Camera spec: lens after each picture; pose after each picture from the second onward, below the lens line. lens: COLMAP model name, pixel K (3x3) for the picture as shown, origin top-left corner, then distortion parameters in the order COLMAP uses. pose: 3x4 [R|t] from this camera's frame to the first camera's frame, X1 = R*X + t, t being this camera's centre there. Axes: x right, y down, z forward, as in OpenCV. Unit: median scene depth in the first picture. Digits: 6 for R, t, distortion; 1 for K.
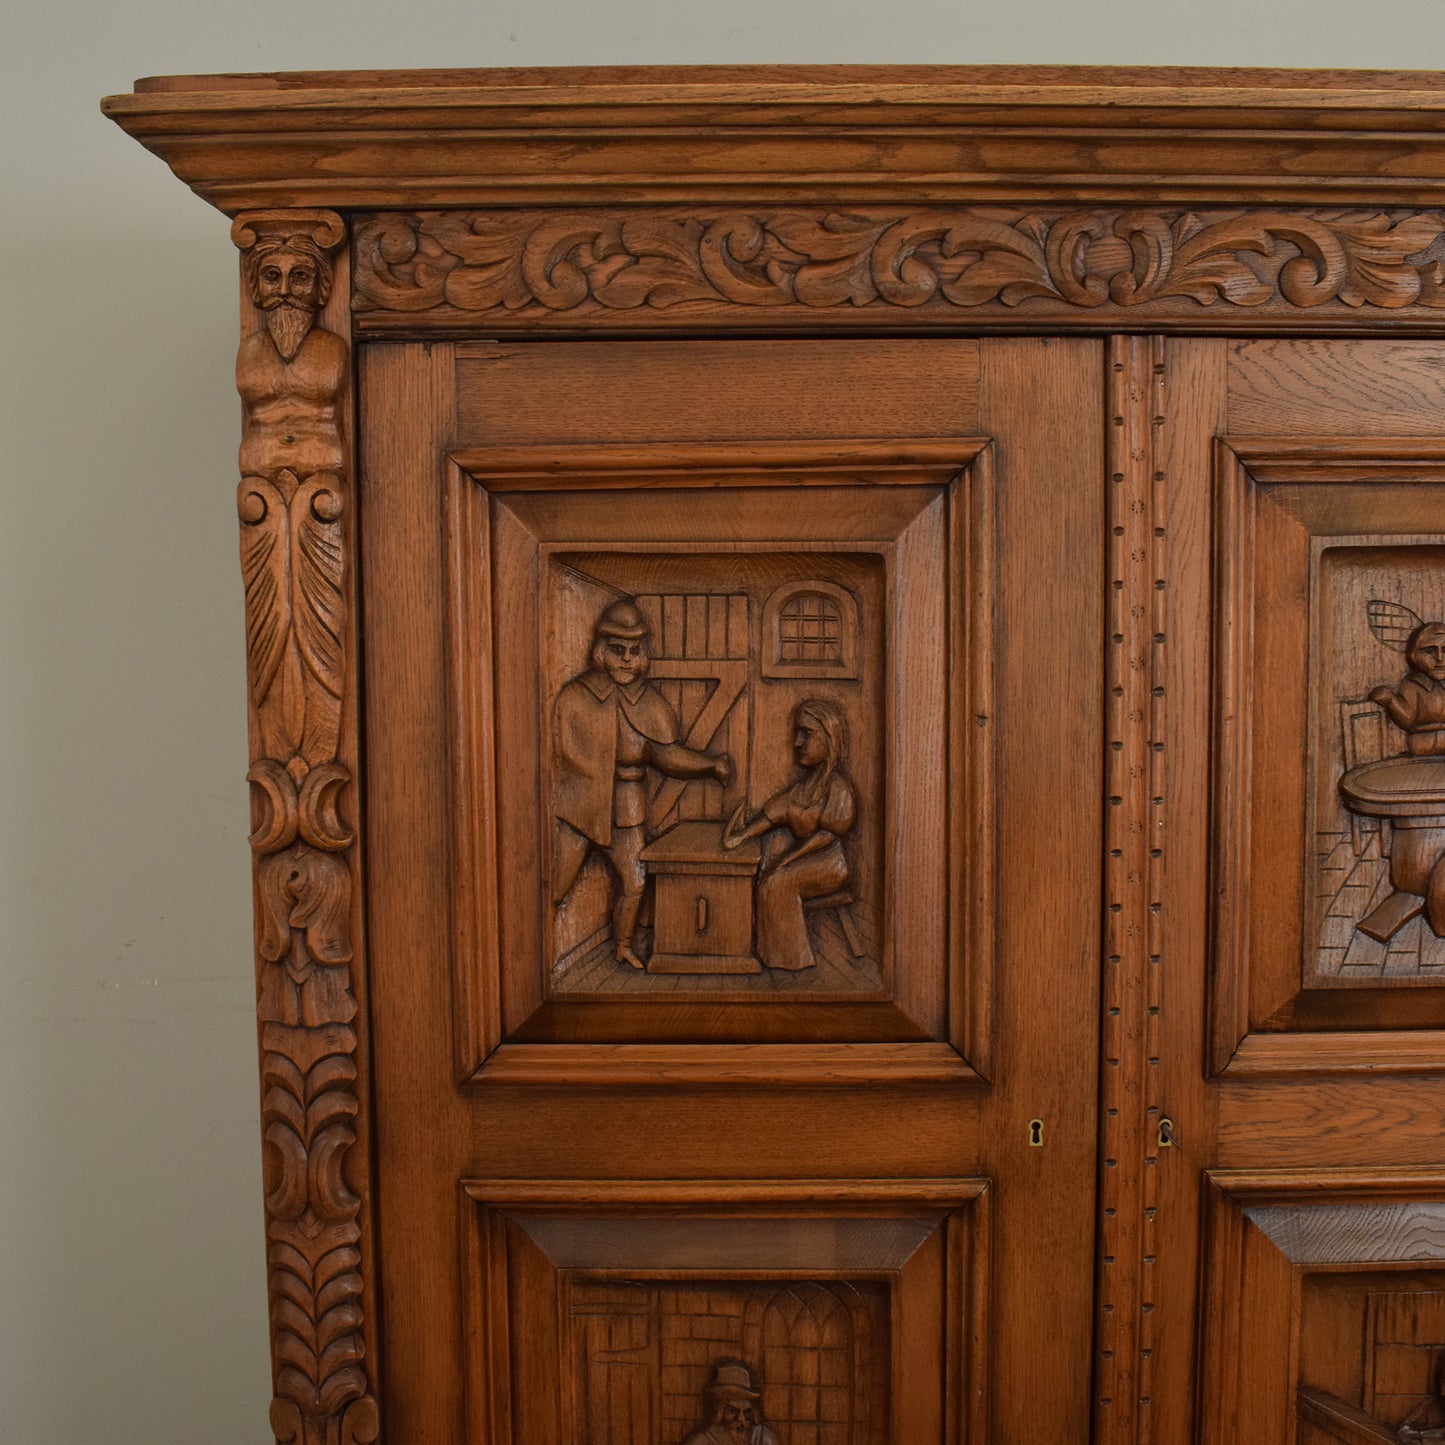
lens RADIAL K [[1680.0, 0, 723.1], [0, 1680.0, 720.4], [0, 0, 1]] dist [-0.097293, 0.009641]
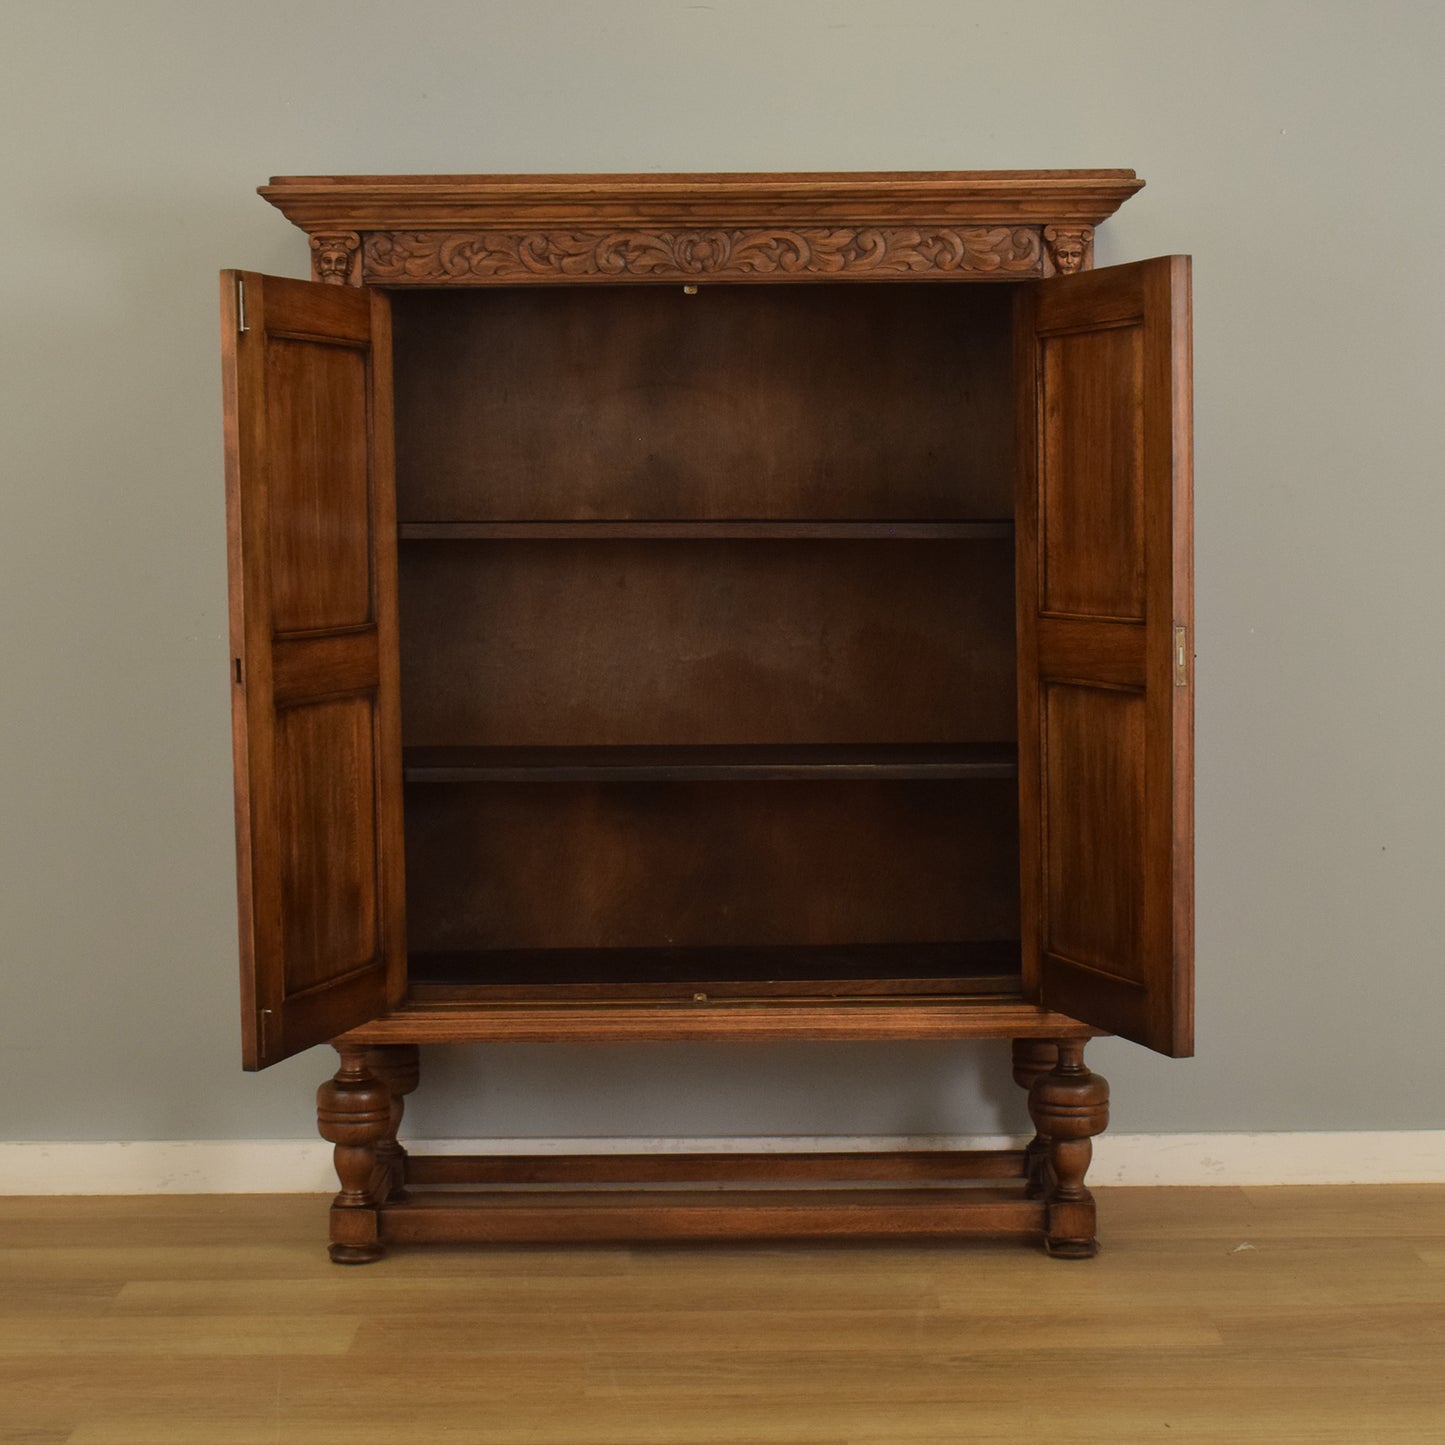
lens RADIAL K [[2796.6, 0, 719.9], [0, 2796.6, 718.5], [0, 0, 1]] dist [-0.048027, -0.148362]
pose [[0.999938, -0.005231, 0.009839, 0.214316], [0.005107, 0.999907, 0.012617, 0.300122], [-0.009904, -0.012566, 0.999872, -2.742267]]
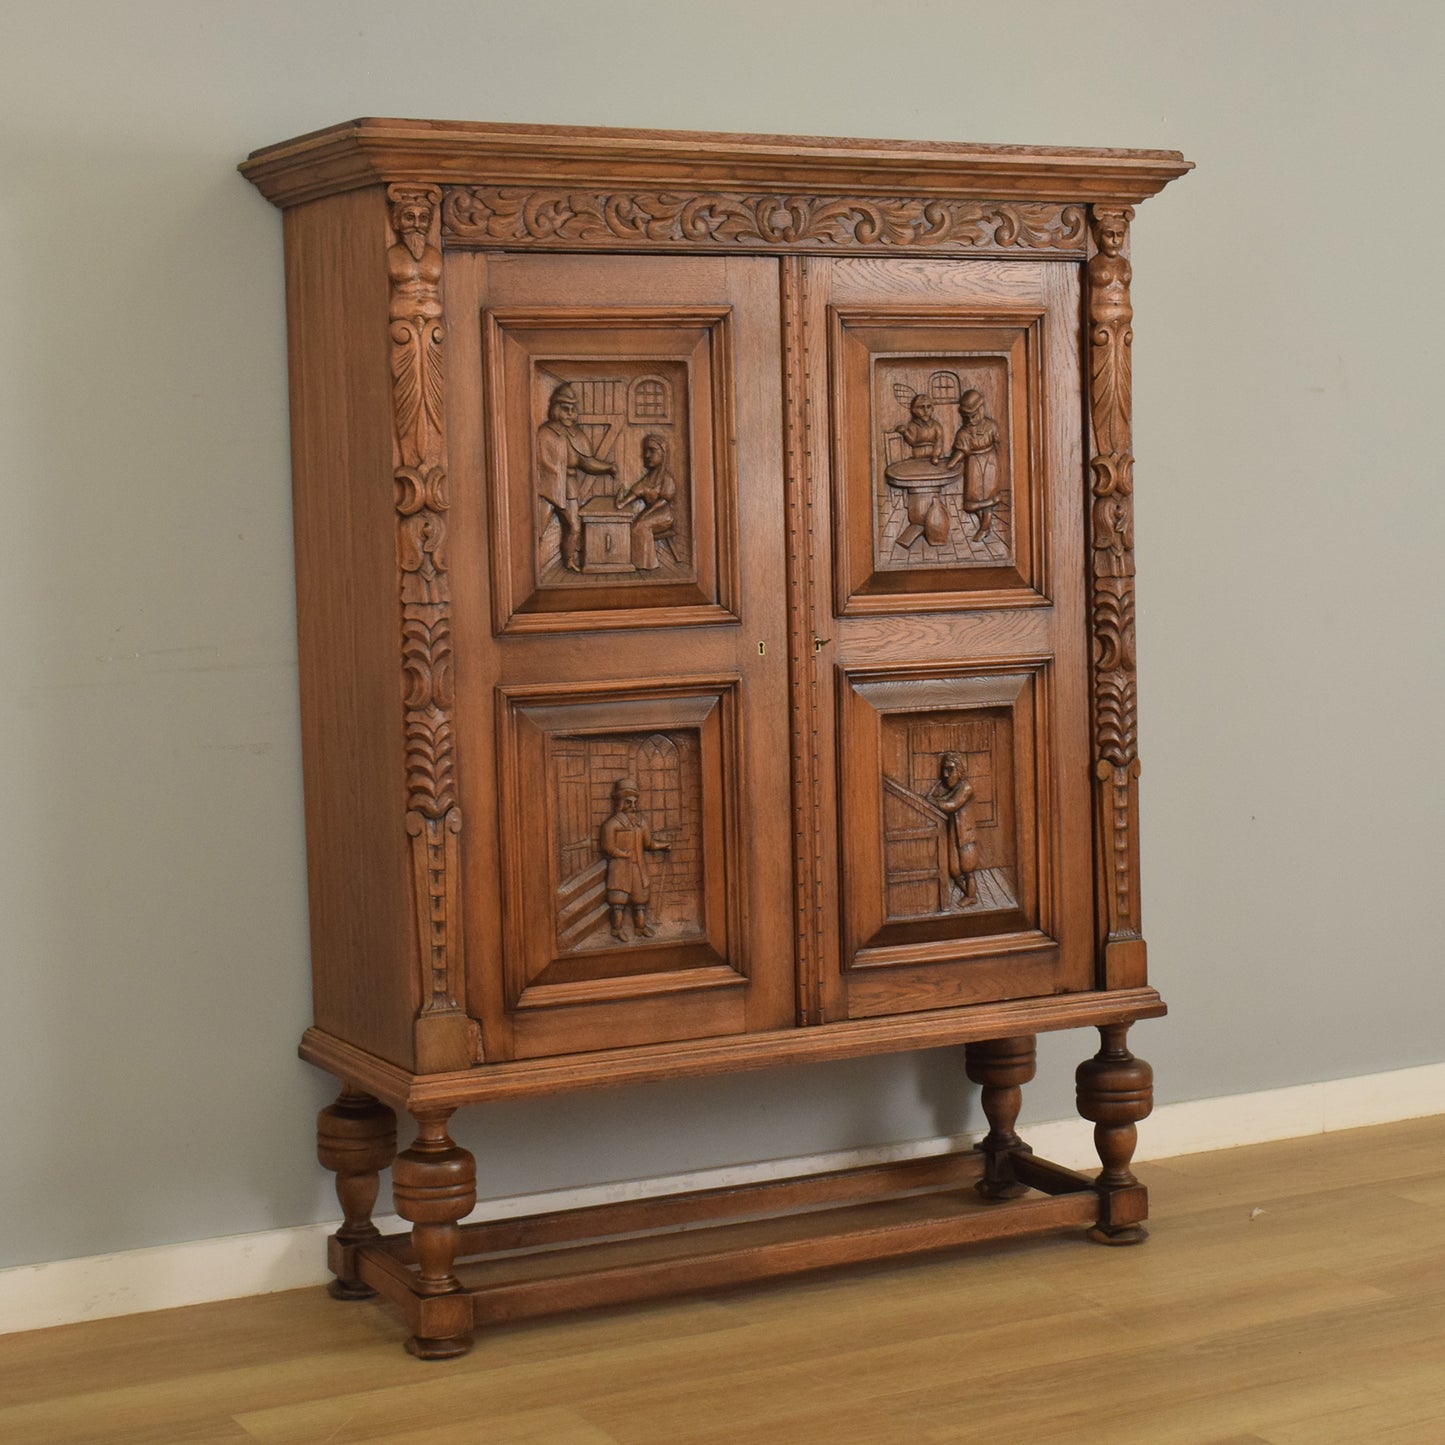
lens RADIAL K [[2980.0, 0, 793.1], [0, 2980.0, 722.6], [0, 0, 1]] dist [-0.052295, -0.040183]
pose [[0.875031, -0.053203, 0.481135, -1.578574], [0.049358, 0.998568, 0.020654, 0.275040], [-0.481545, 0.005675, 0.876403, -2.267401]]
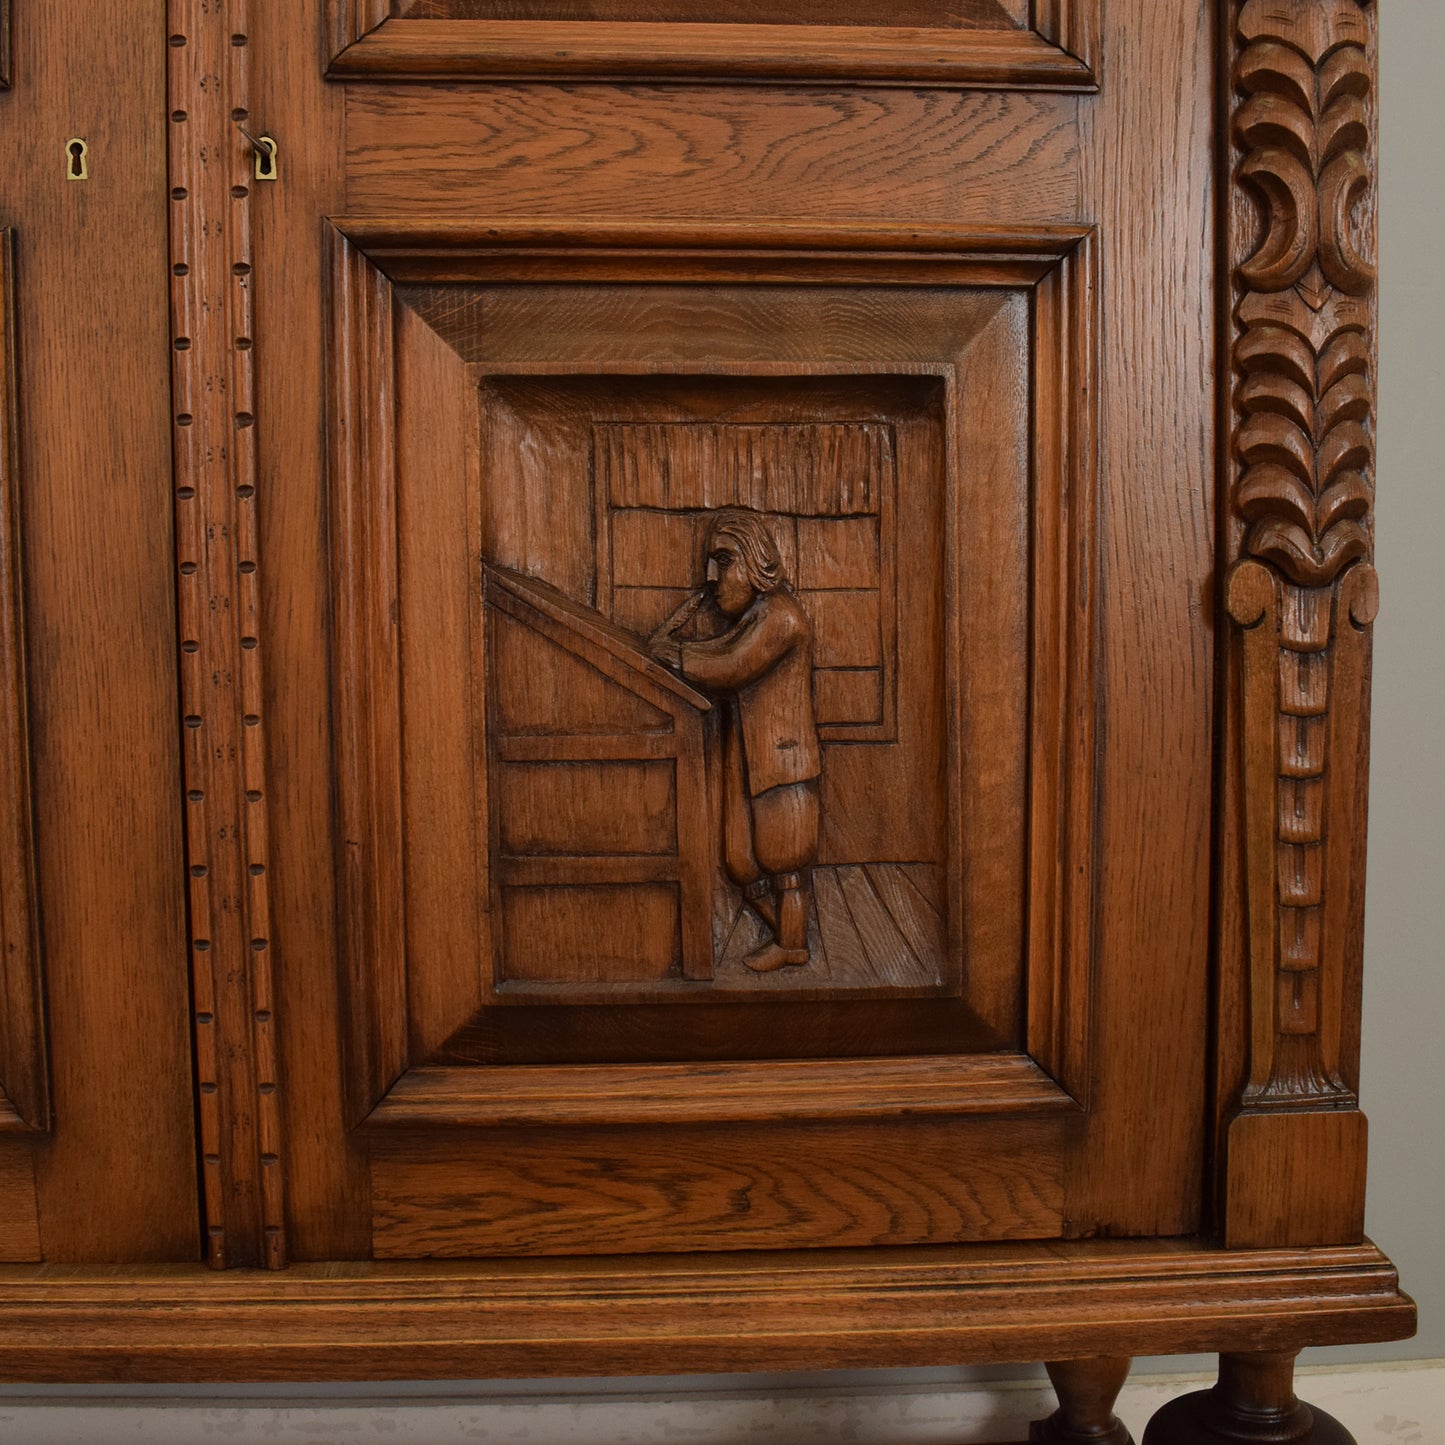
lens RADIAL K [[1680.0, 0, 723.1], [0, 1680.0, 720.4], [0, 0, 1]] dist [-0.097293, 0.009641]
pose [[0.997280, -0.004486, 0.073570, 0.415961], [0.002350, 0.999574, 0.029102, 0.475228], [-0.073669, -0.028850, 0.996865, 0.316224]]
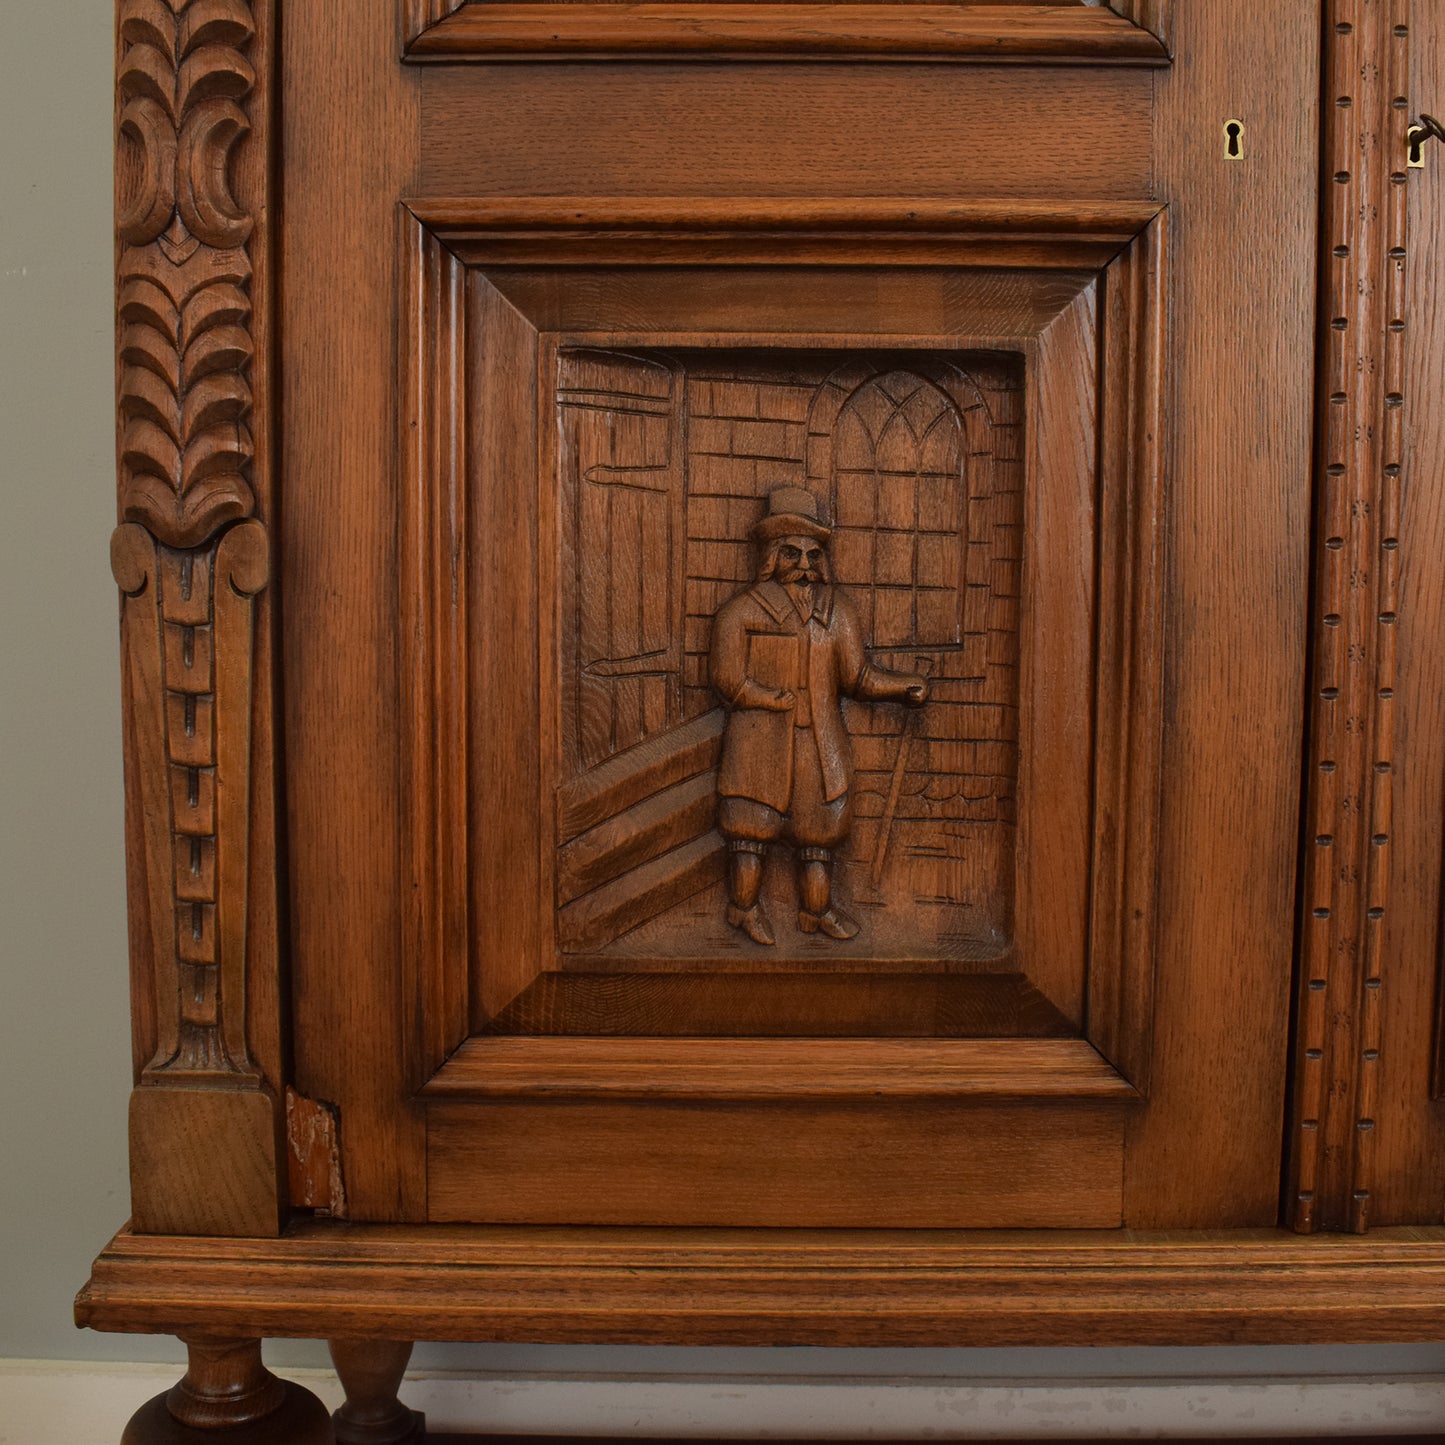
lens RADIAL K [[1680.0, 0, 723.1], [0, 1680.0, 720.4], [0, 0, 1]] dist [-0.097293, 0.009641]
pose [[0.999834, 0.014027, 0.011621, -0.030854], [-0.014308, 0.999598, 0.024485, 0.494005], [-0.011273, -0.024648, 0.999633, 0.322245]]
